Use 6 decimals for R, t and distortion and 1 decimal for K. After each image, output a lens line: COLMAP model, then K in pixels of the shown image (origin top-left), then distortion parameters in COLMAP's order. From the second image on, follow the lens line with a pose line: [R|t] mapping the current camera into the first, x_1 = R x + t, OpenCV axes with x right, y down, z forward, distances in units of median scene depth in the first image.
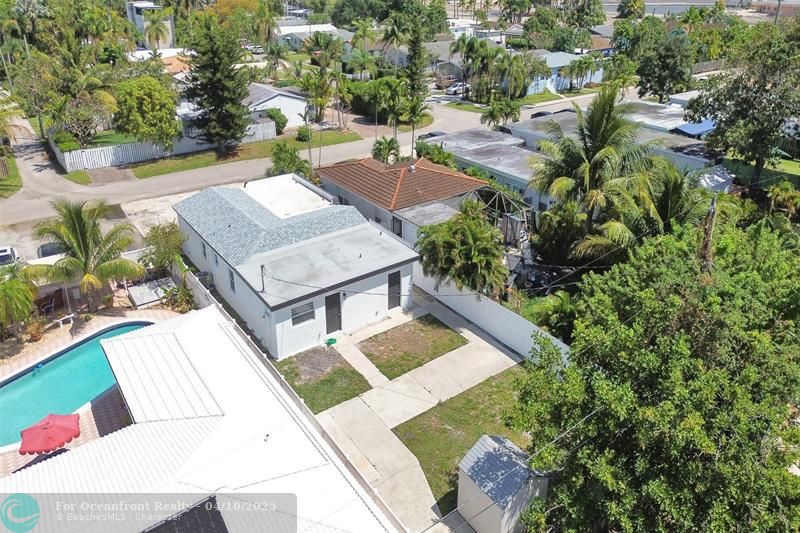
lens RADIAL K [[558.4, 0, 378.5], [0, 558.4, 223.2], [0, 0, 1]] dist [0.088060, -0.110091]
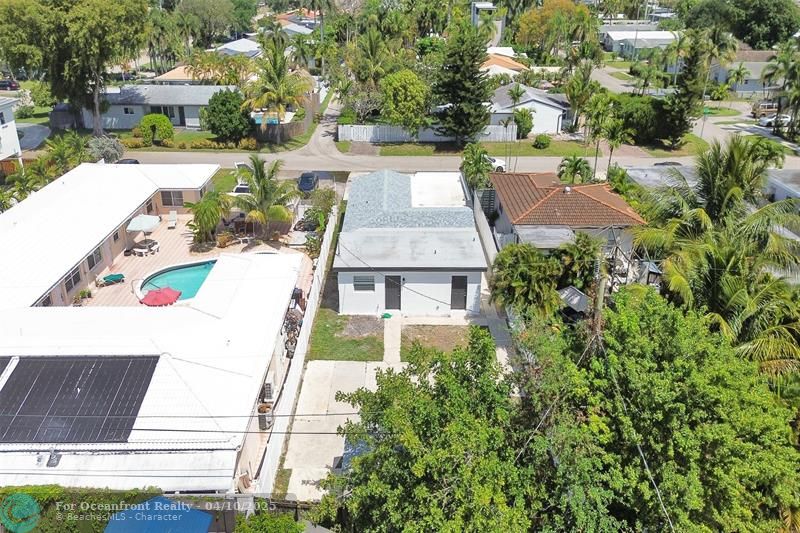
lens RADIAL K [[558.4, 0, 378.5], [0, 558.4, 223.2], [0, 0, 1]] dist [0.088060, -0.110091]
pose [[0.811740, 0.242531, -0.531278, 0.347799], [-0.240401, 0.967810, 0.074502, -0.040129], [0.532246, 0.067243, 0.843915, 0.011481]]
